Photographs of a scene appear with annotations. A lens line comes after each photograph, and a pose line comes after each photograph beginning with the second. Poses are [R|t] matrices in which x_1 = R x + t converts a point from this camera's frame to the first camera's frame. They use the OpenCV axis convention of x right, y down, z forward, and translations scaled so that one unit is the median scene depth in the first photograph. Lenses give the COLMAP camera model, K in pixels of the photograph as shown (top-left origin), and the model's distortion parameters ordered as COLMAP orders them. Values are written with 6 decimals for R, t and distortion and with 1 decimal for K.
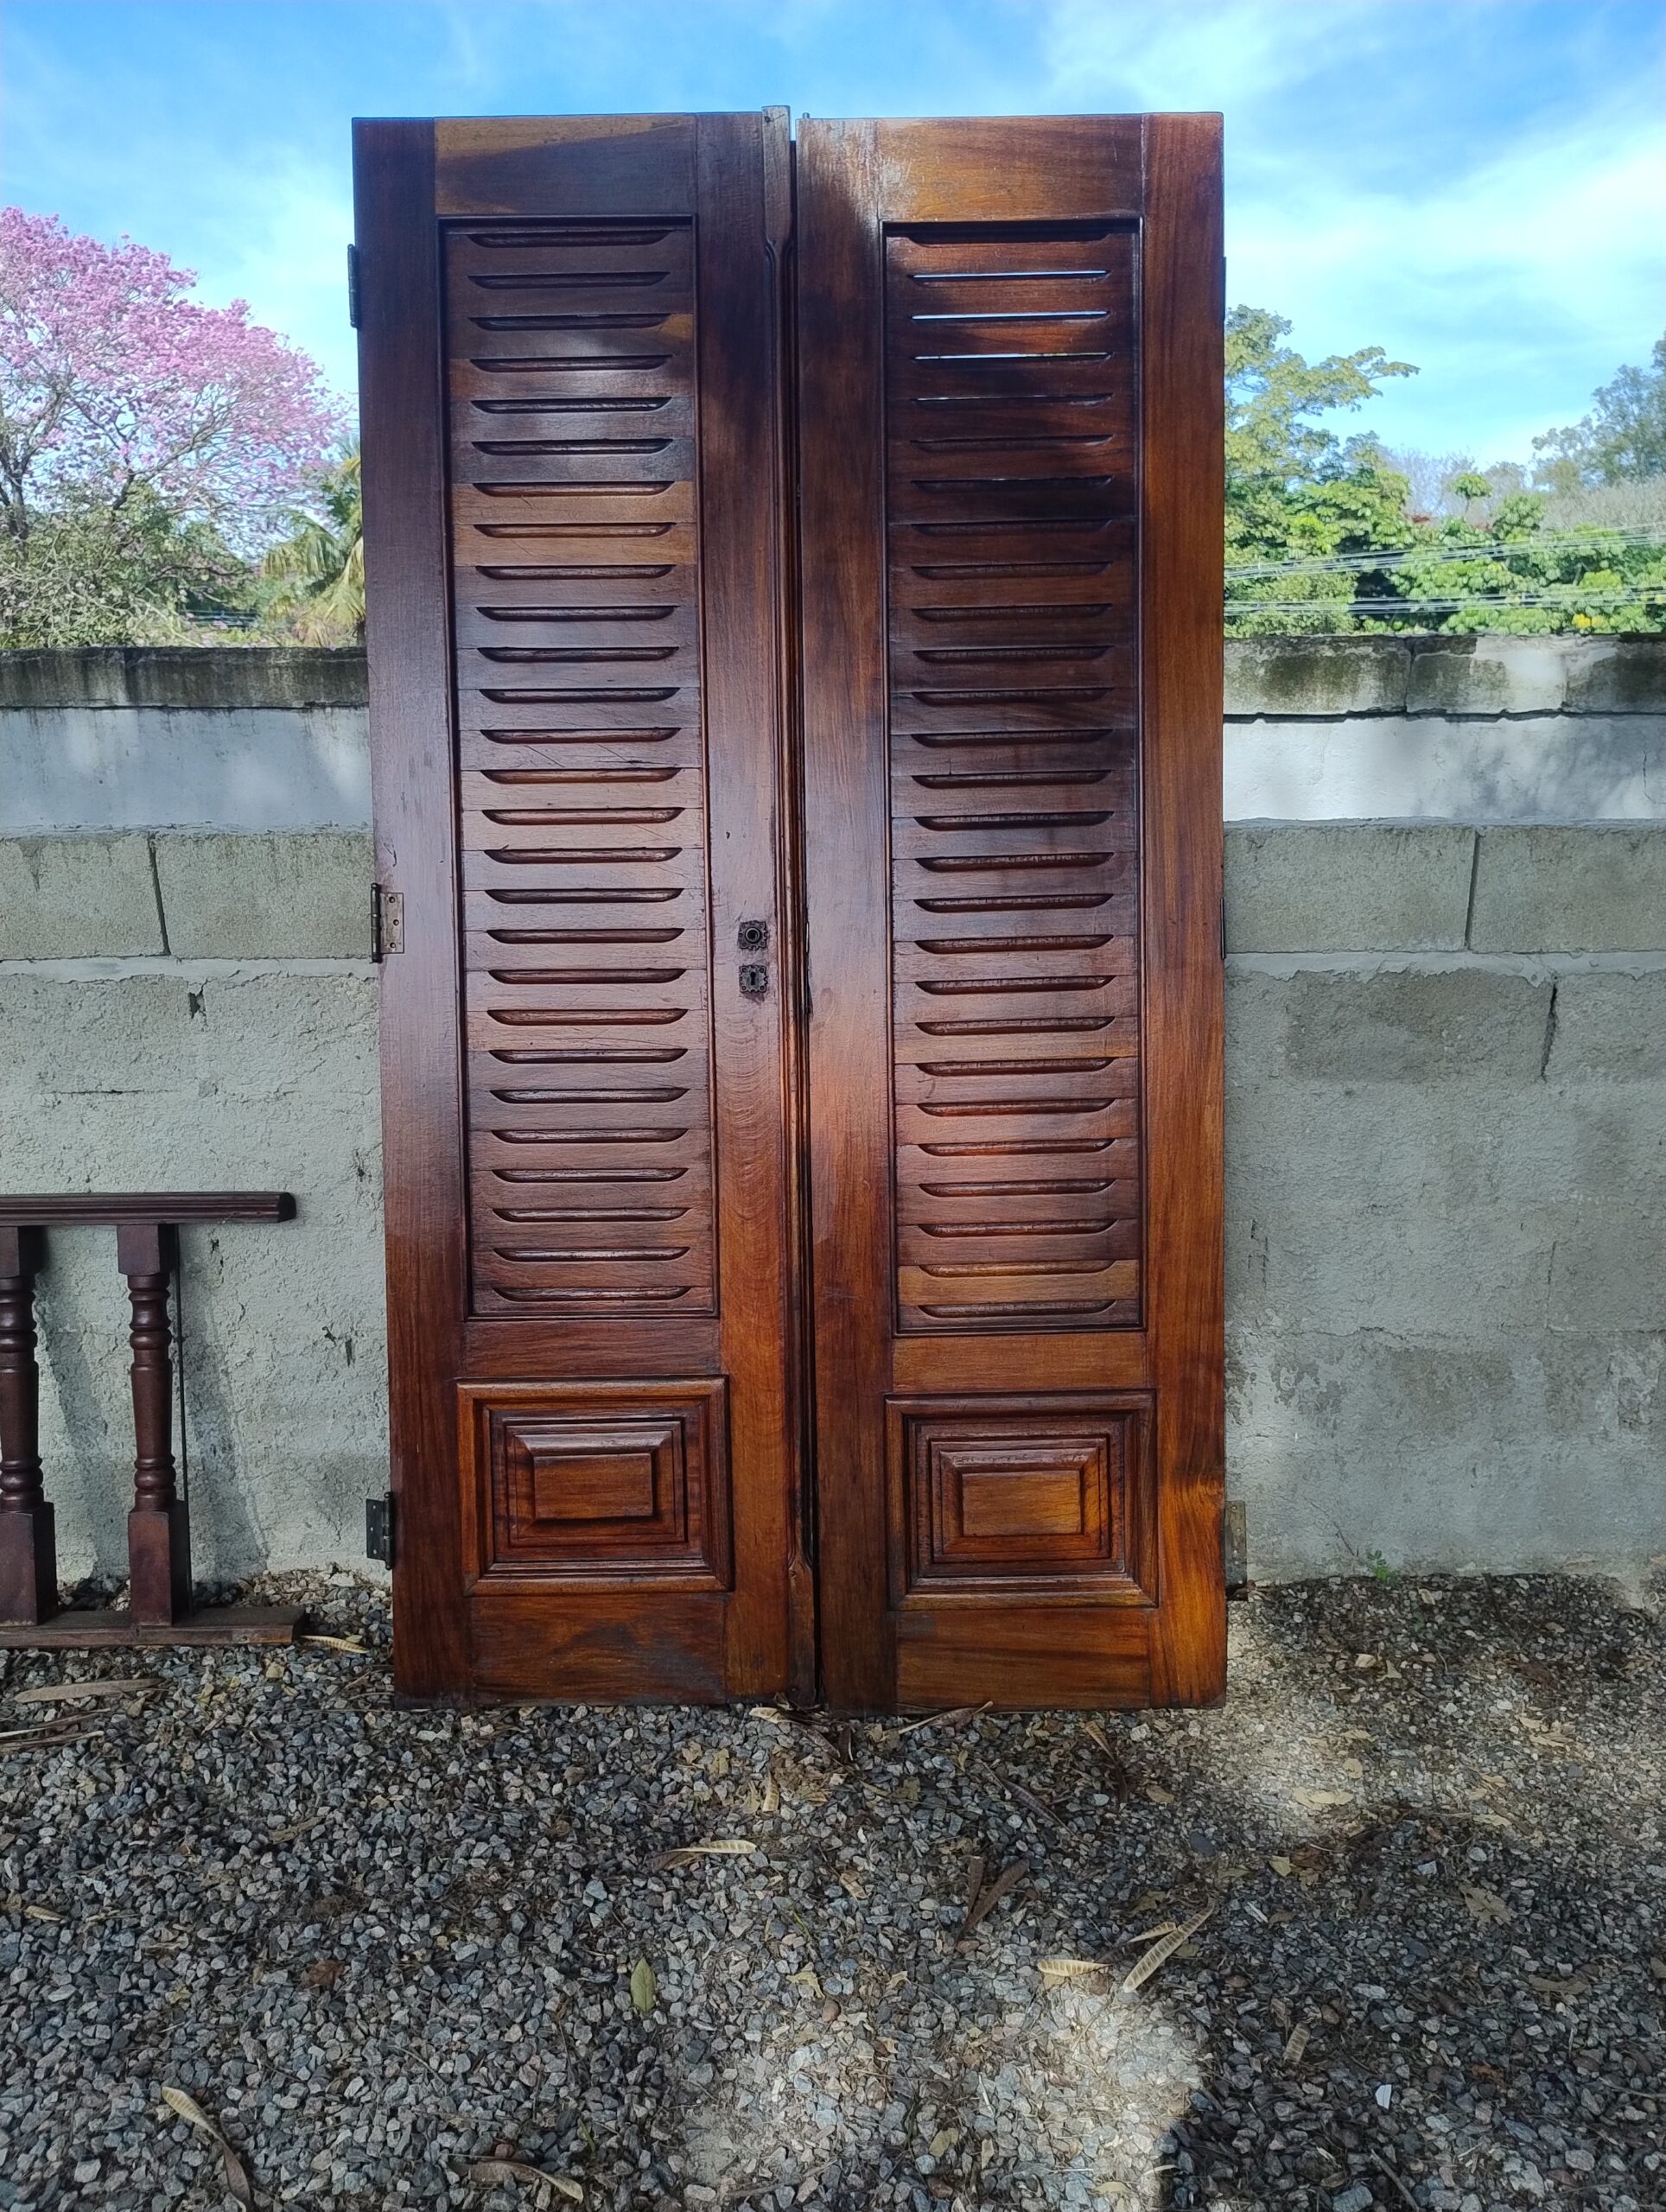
lens RADIAL K [[1533.7, 0, 842.8], [0, 1533.7, 1127.2], [0, 0, 1]] dist [0.052624, -0.066911]
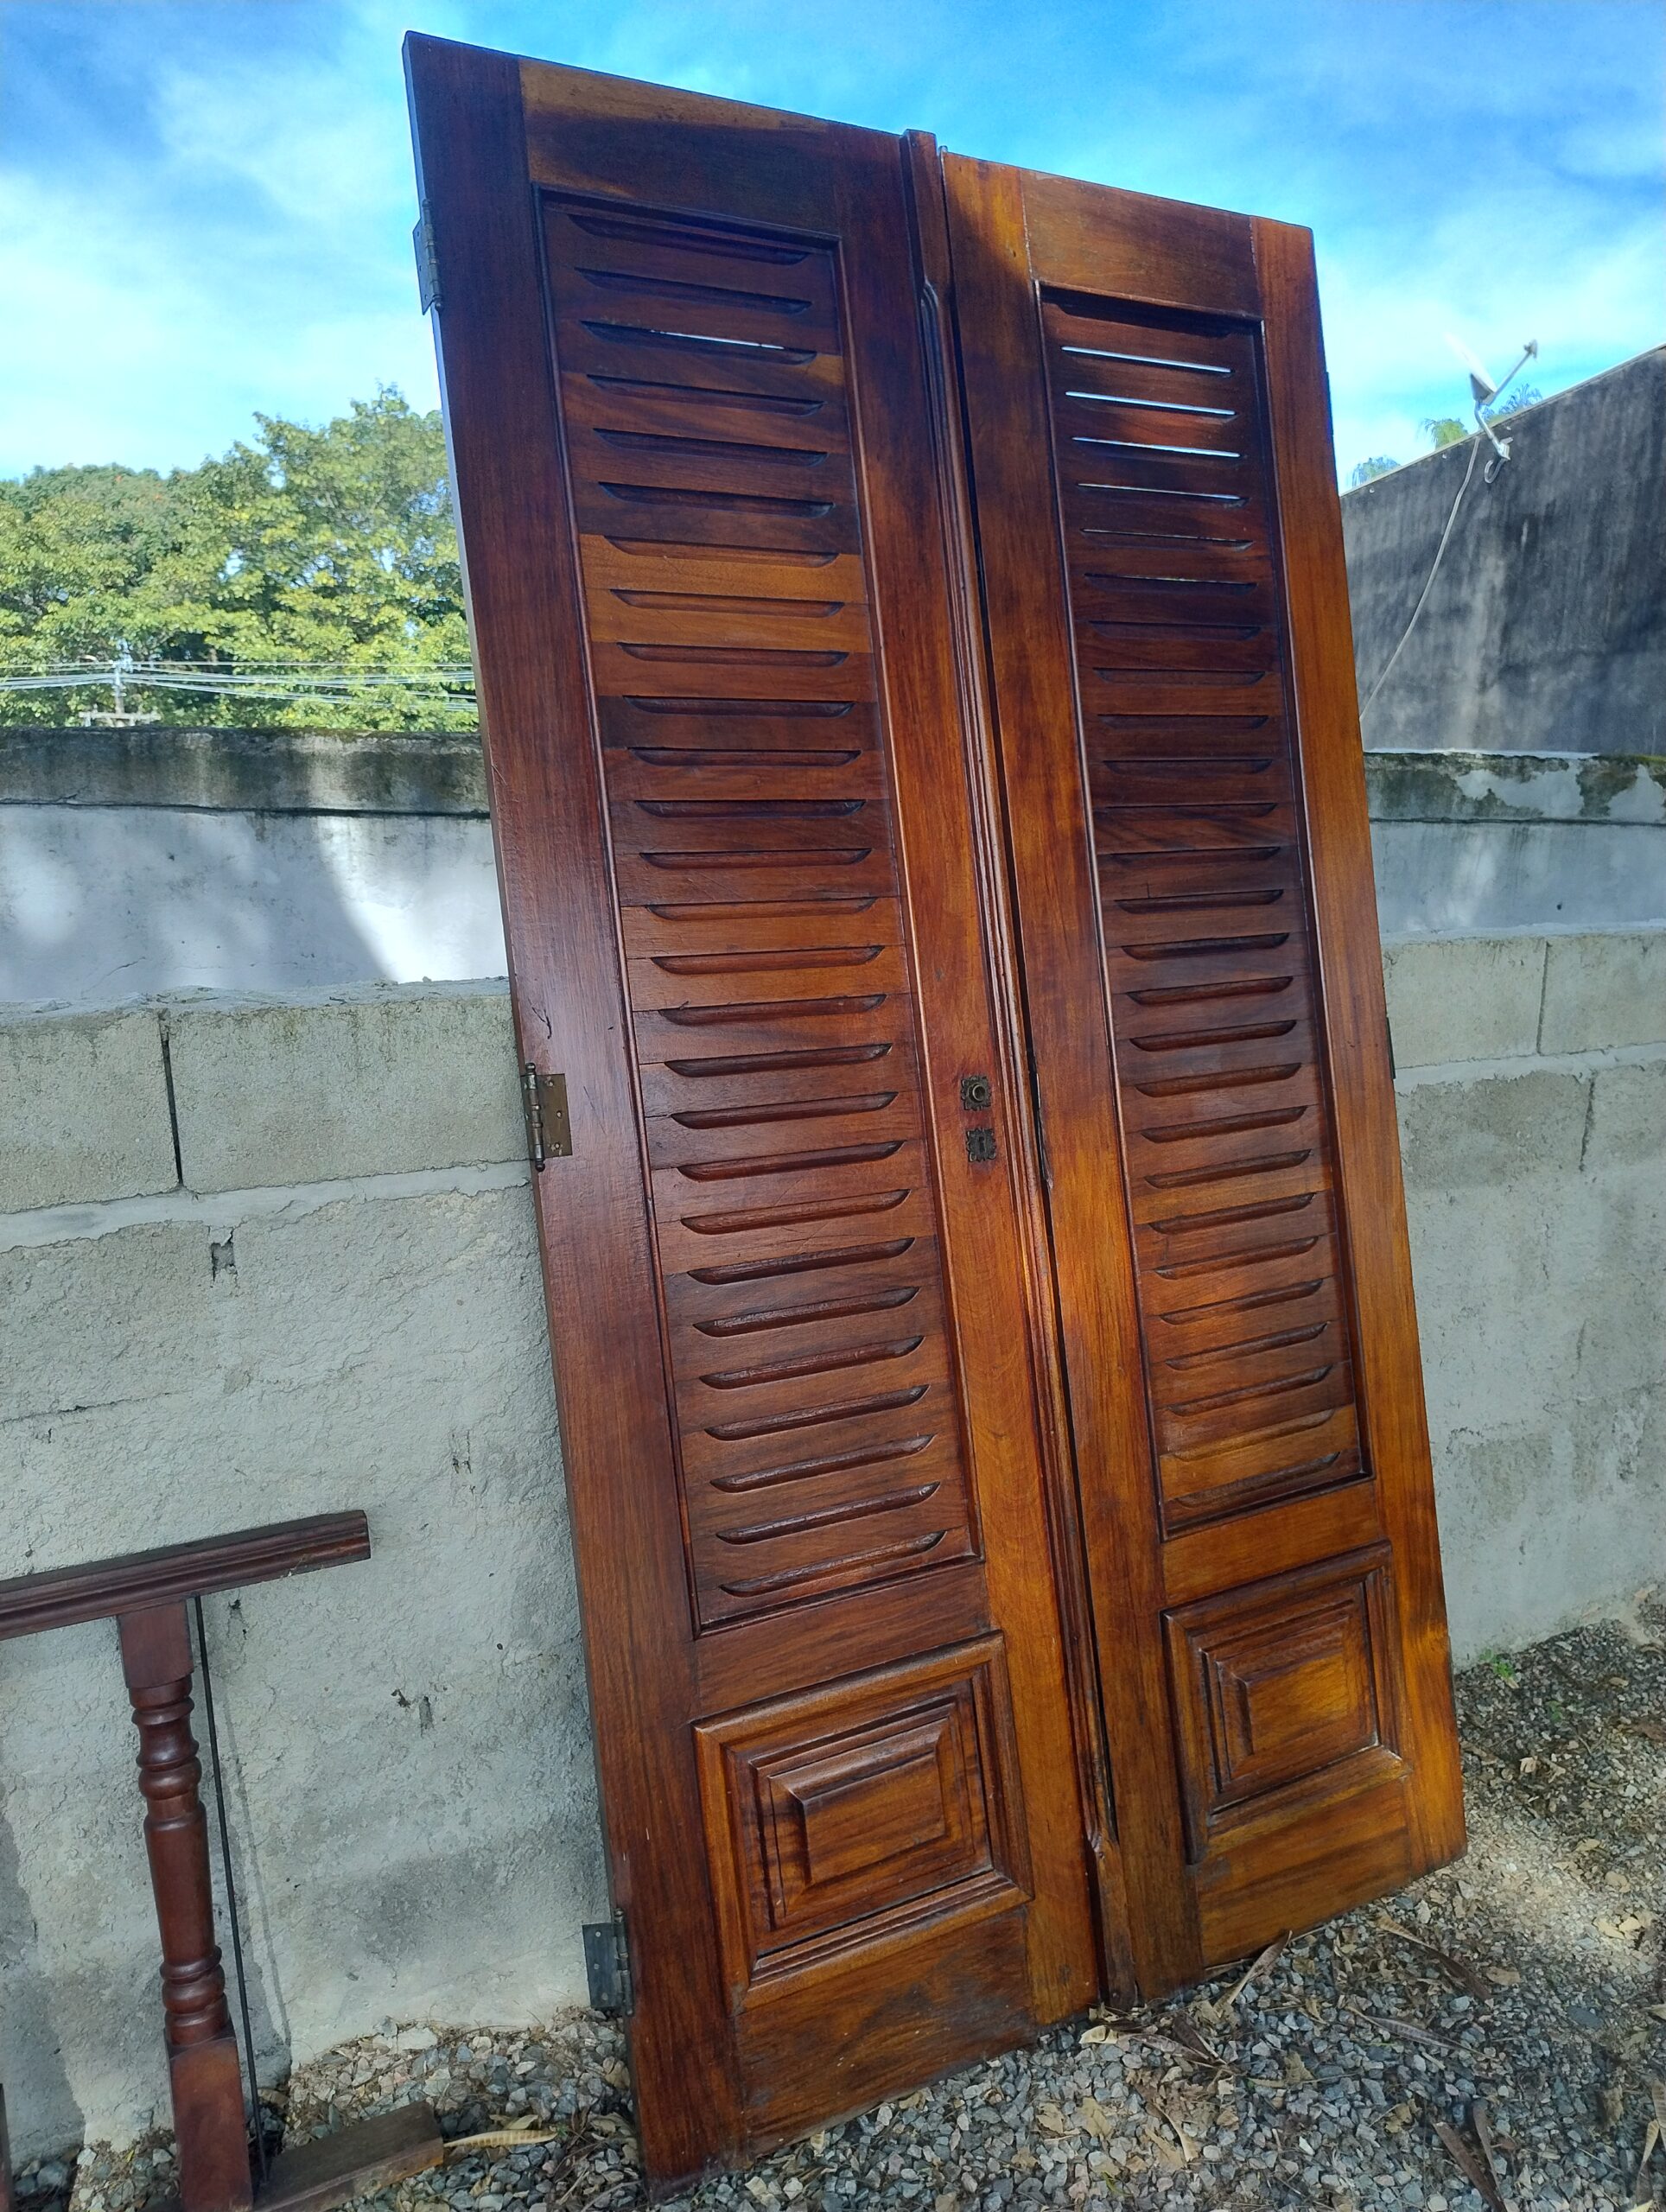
lens RADIAL K [[1533.7, 0, 842.8], [0, 1533.7, 1127.2], [0, 0, 1]] dist [0.052624, -0.066911]
pose [[0.888938, -0.088178, 0.449459, -0.491053], [0.112725, 0.993229, -0.028088, -0.089857], [-0.443939, 0.075634, 0.892859, 0.284299]]
